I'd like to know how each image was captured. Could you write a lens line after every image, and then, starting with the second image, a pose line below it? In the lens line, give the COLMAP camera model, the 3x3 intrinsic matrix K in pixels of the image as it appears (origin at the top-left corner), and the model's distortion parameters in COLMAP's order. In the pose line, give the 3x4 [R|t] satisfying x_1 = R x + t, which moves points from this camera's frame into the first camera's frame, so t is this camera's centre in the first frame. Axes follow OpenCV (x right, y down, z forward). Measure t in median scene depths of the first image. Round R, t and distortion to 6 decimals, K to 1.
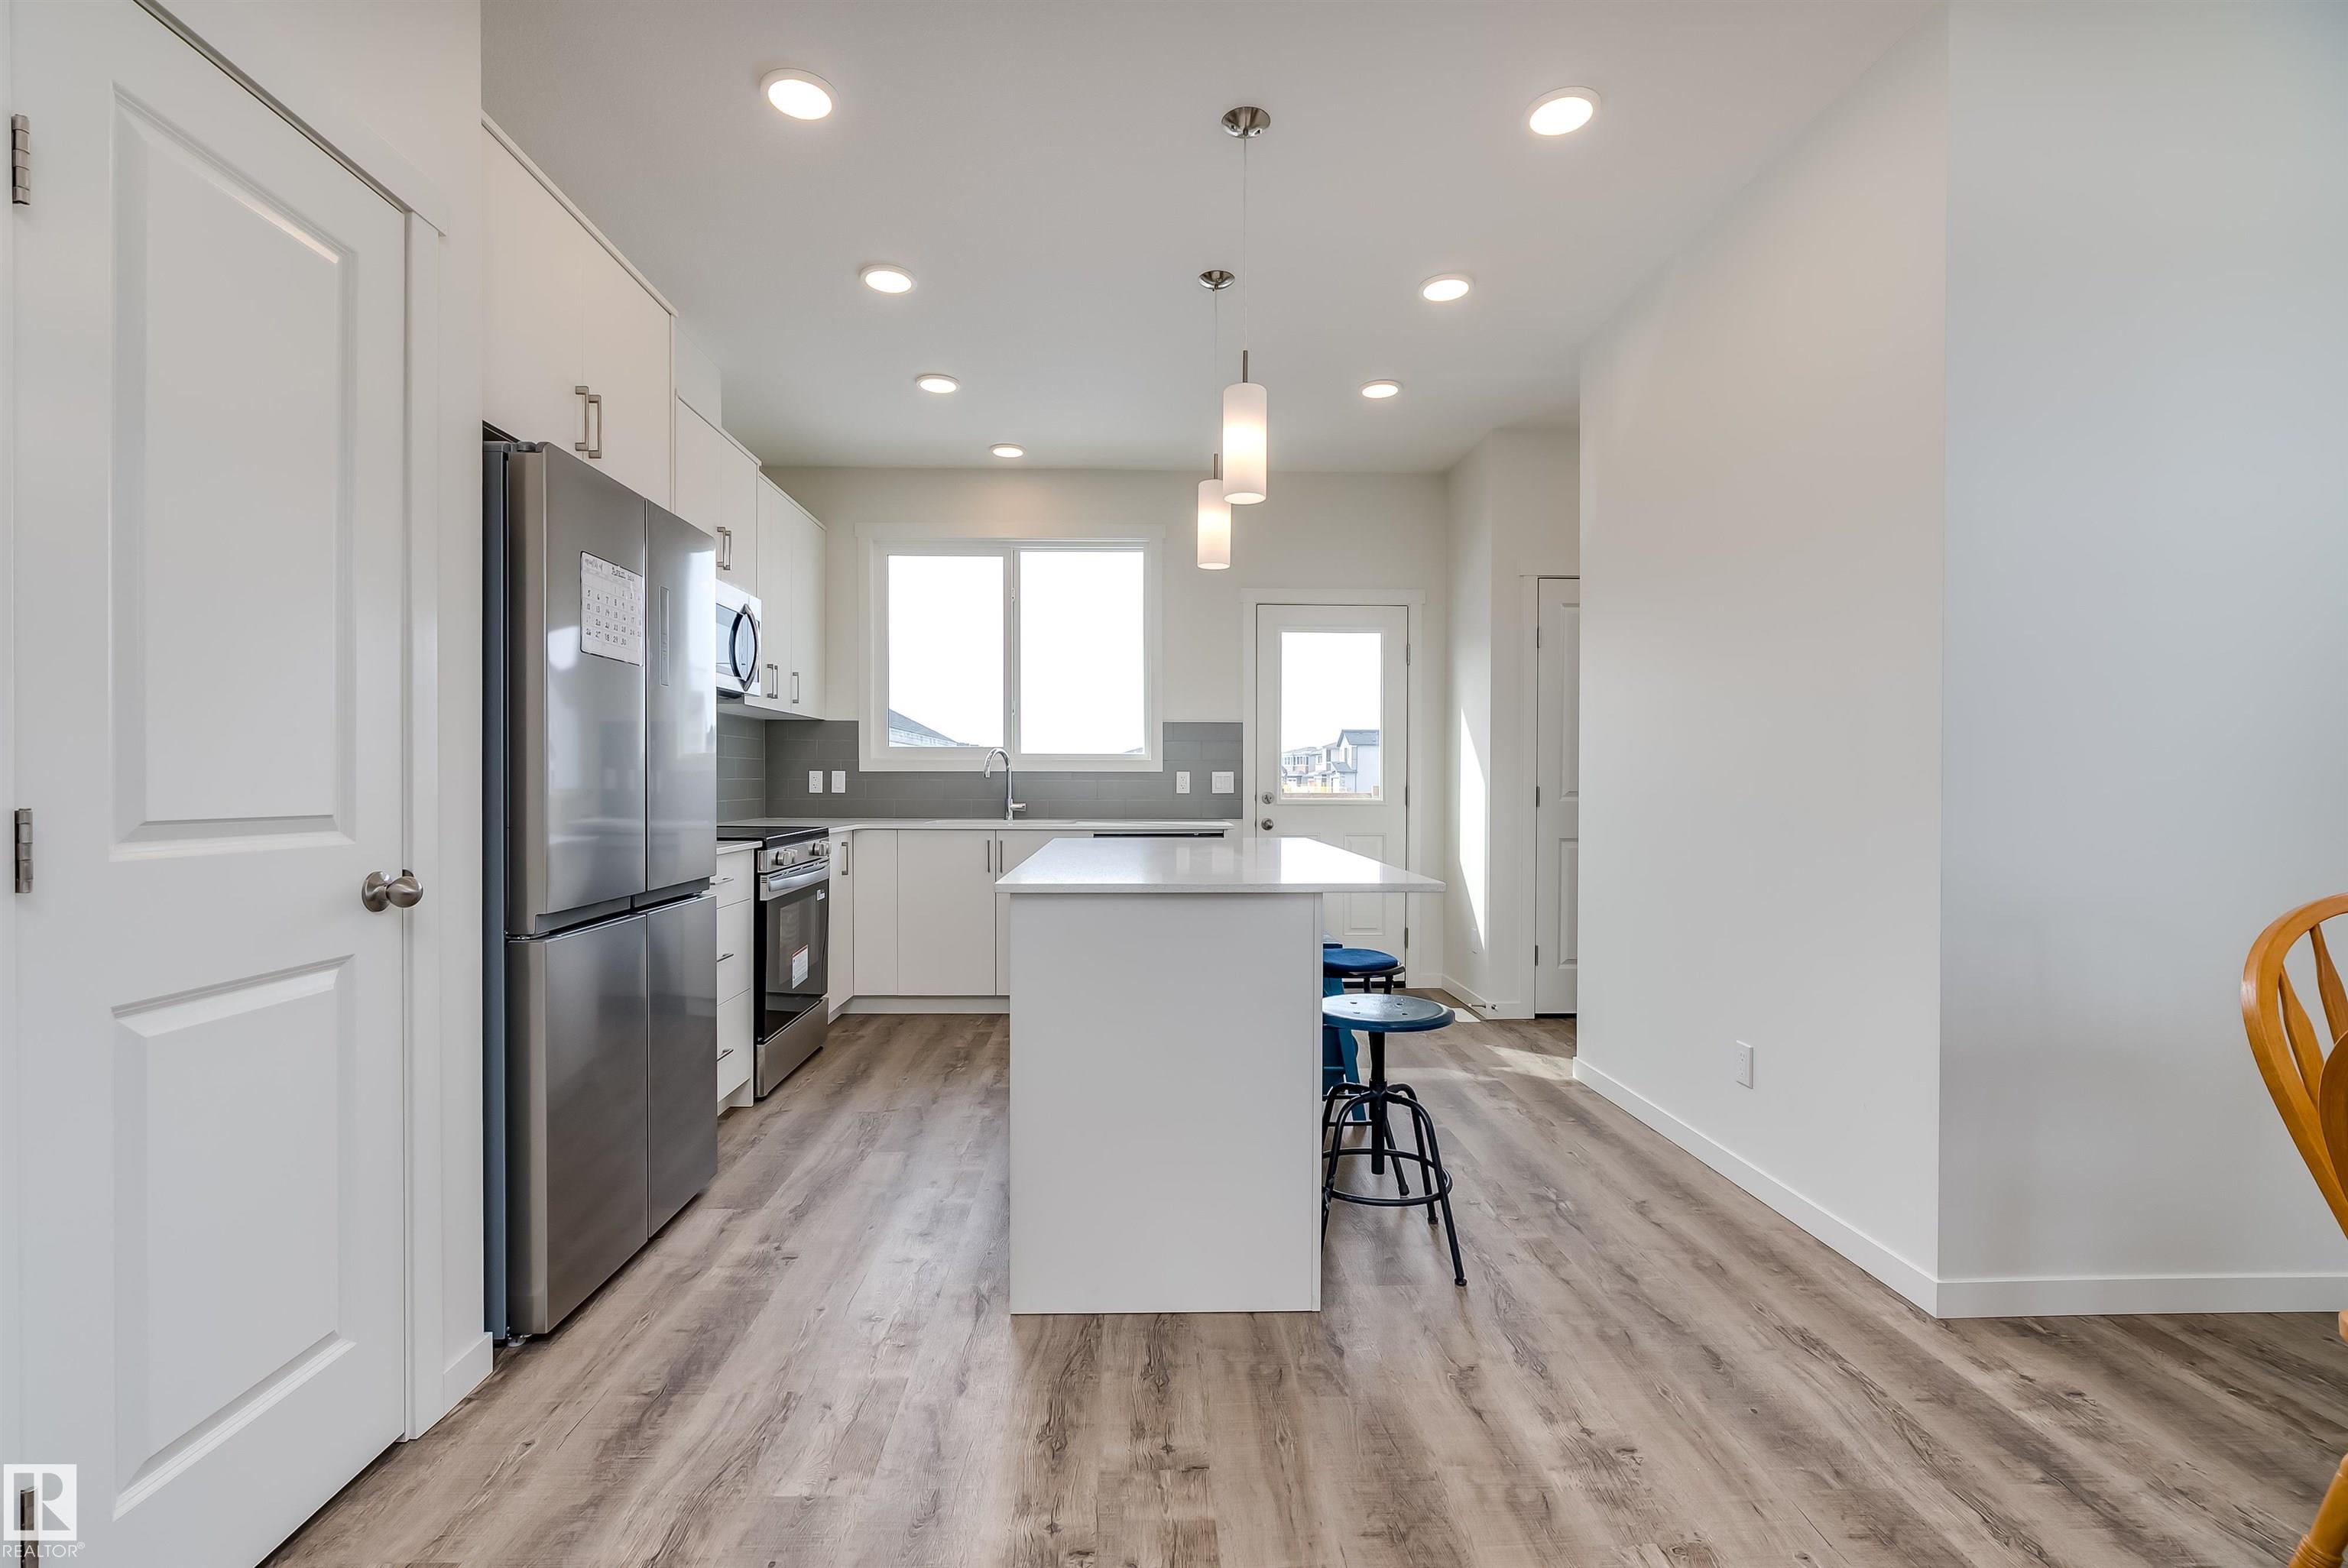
lens RADIAL K [[1048.1, 0, 1152.5], [0, 1048.1, 786.8], [0, 0, 1]] dist [-0.012249, 0.005621]
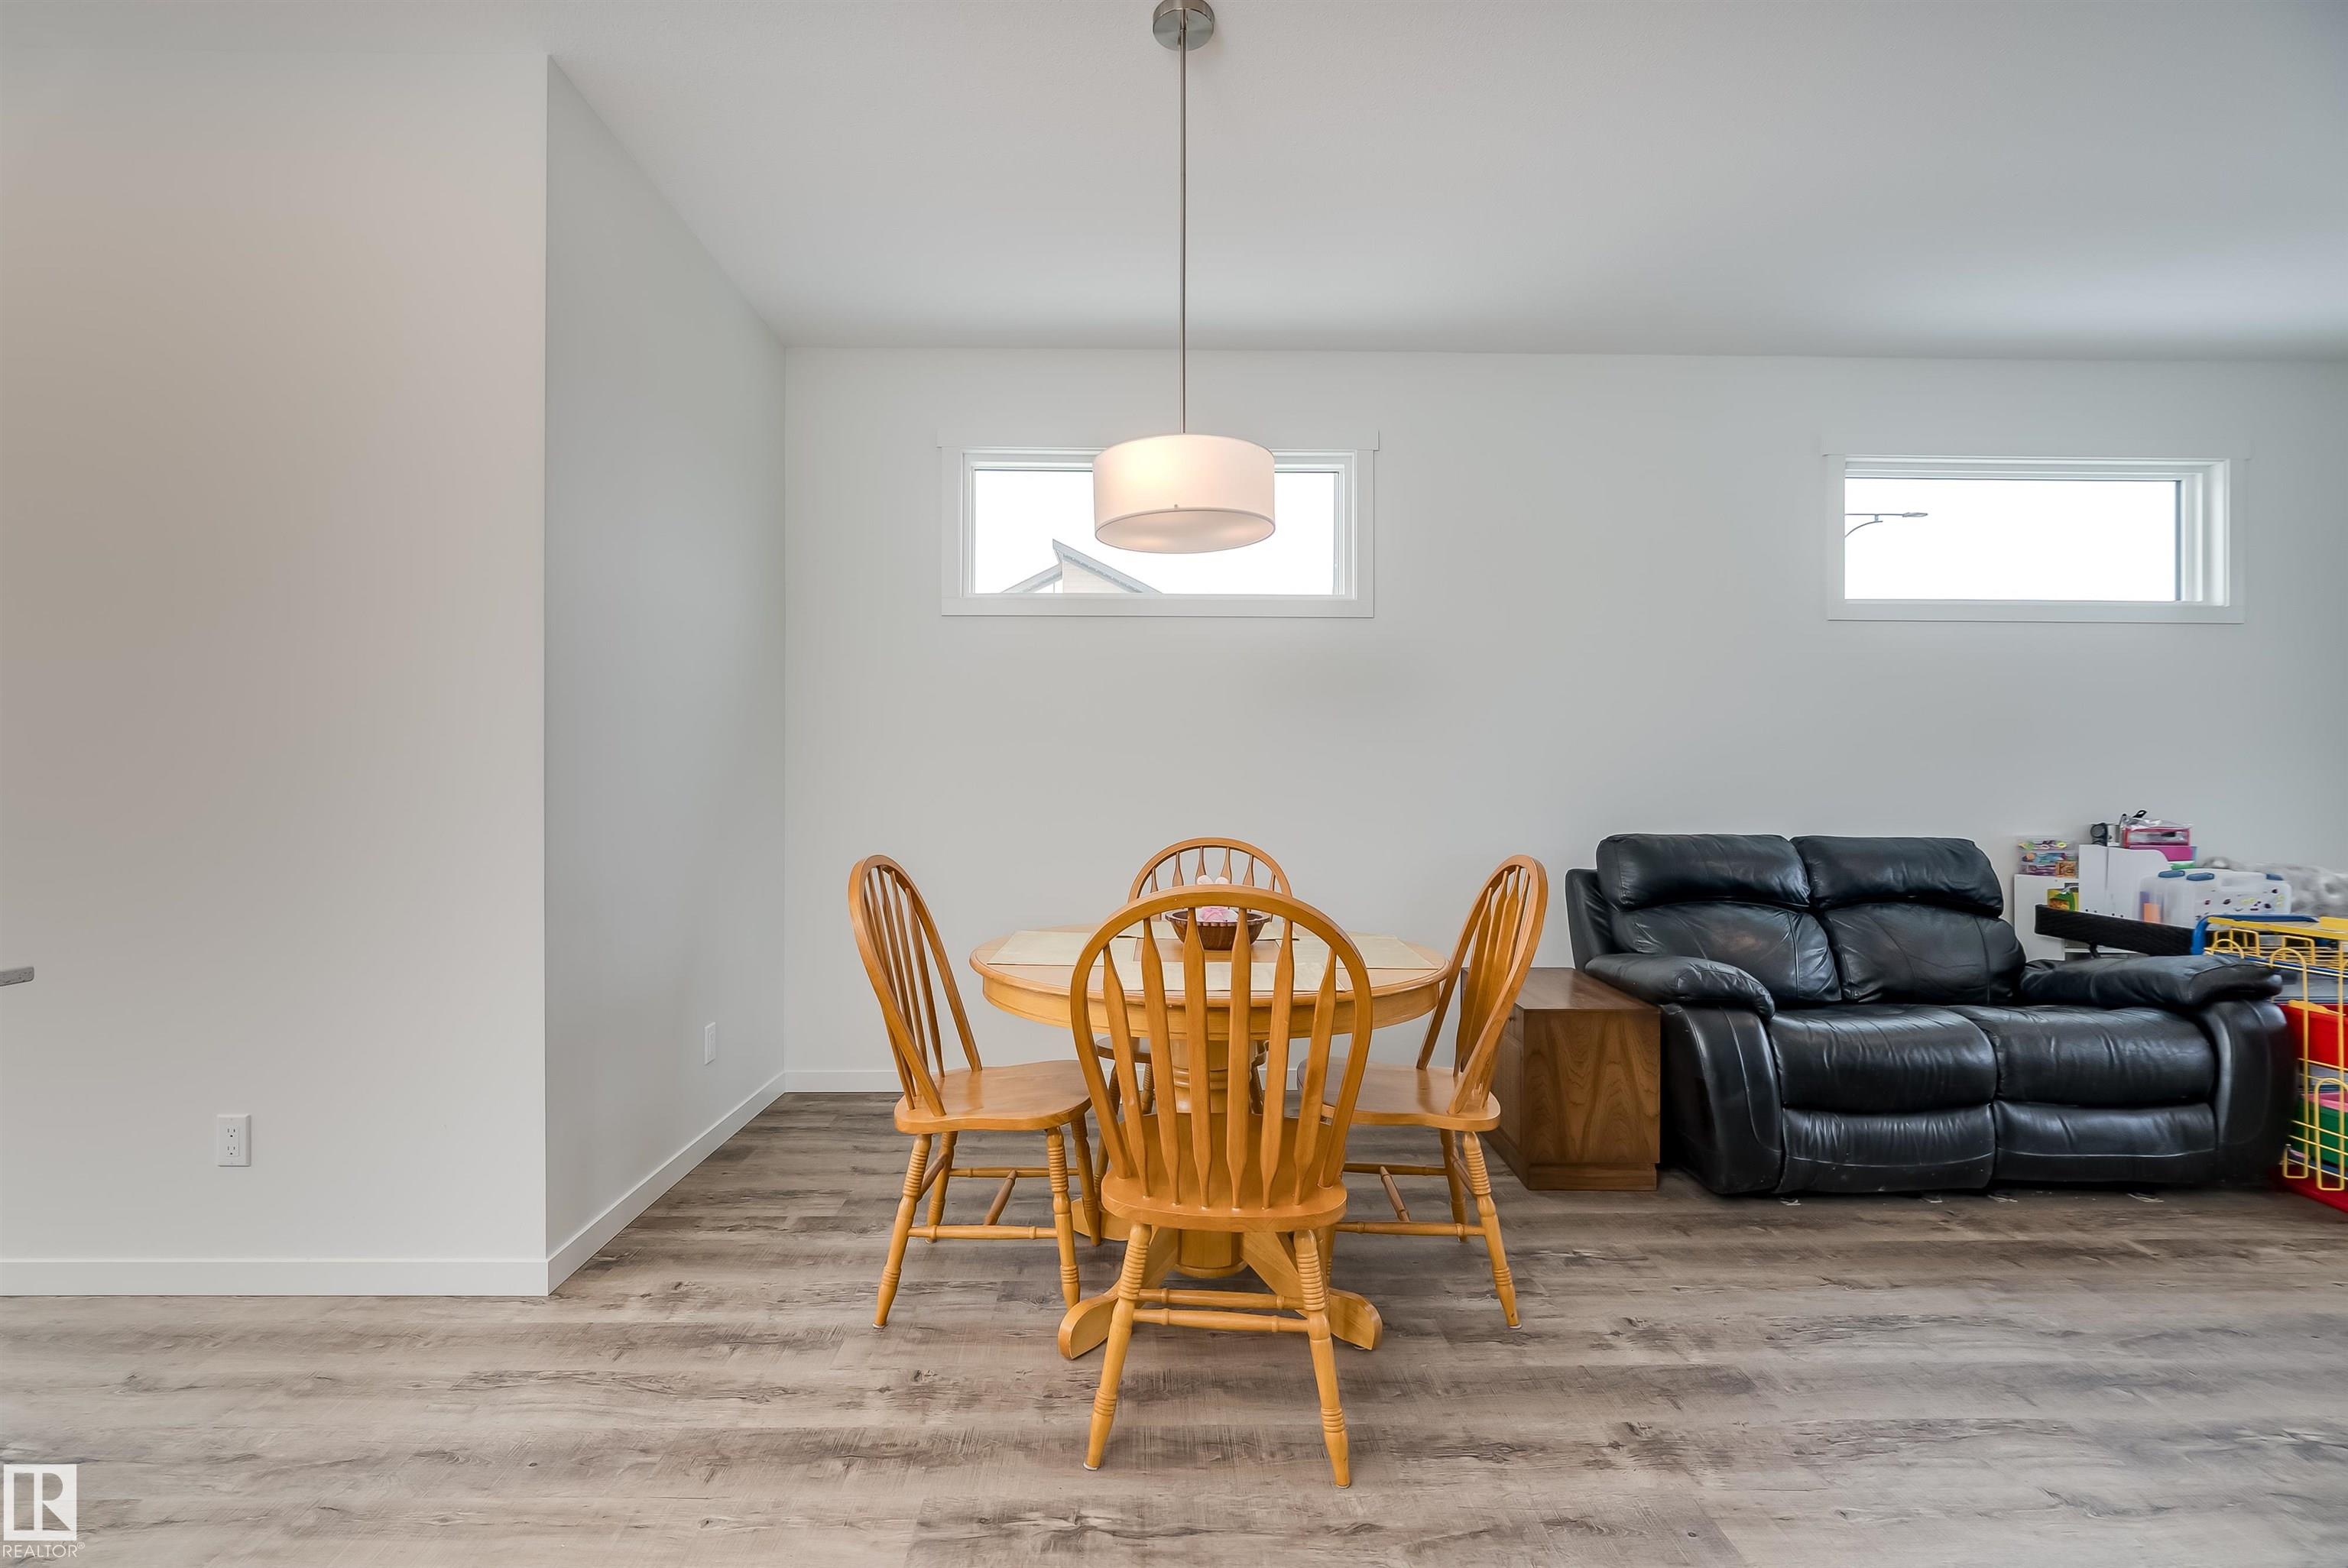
lens RADIAL K [[1048.1, 0, 1160.8], [0, 1048.1, 784.7], [0, 0, 1]] dist [-0.012249, 0.005621]
pose [[0.004001, -0.000279, 0.999992, -0.147093], [0.003811, 0.999993, 0.000264, -0.002645], [-0.999985, 0.003810, 0.004002, 0.181677]]
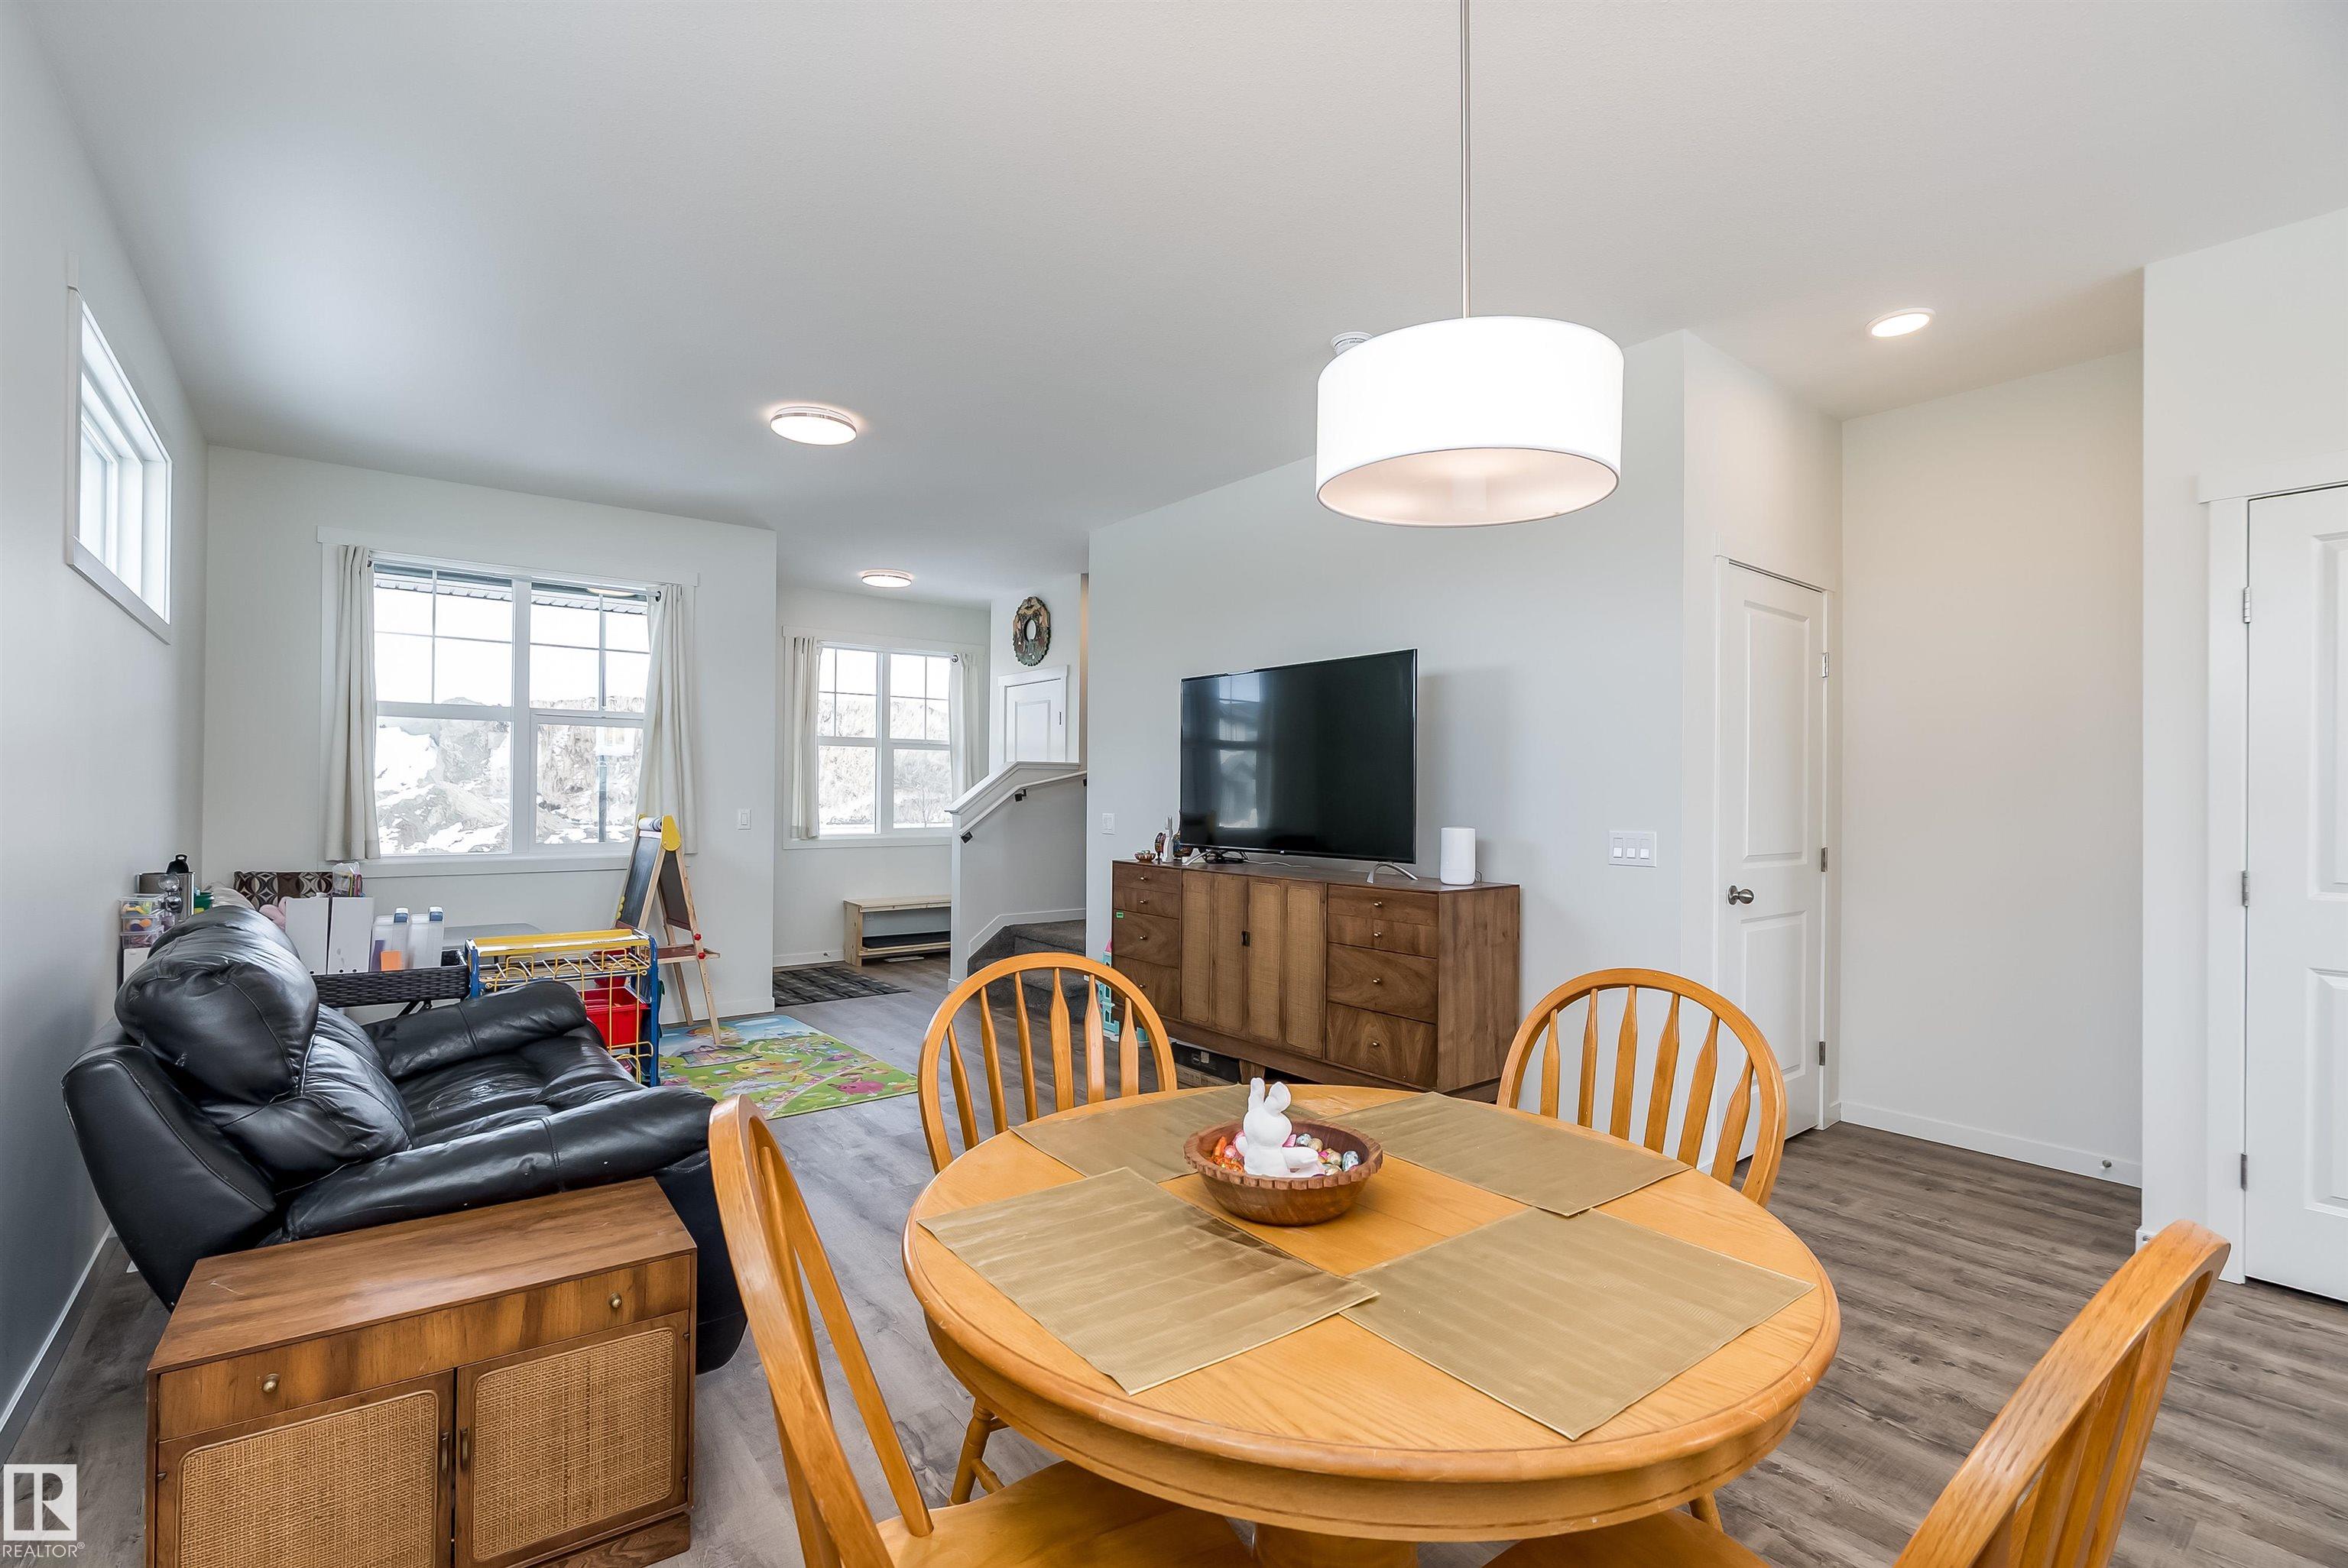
lens RADIAL K [[1048.1, 0, 1152.3], [0, 1048.1, 778.6], [0, 0, 1]] dist [-0.012249, 0.005621]
pose [[-0.804156, -0.019919, -0.594084, 0.612443], [-0.015022, 0.999800, -0.013188, -0.031384], [0.594228, -0.001681, -0.804295, 0.368913]]
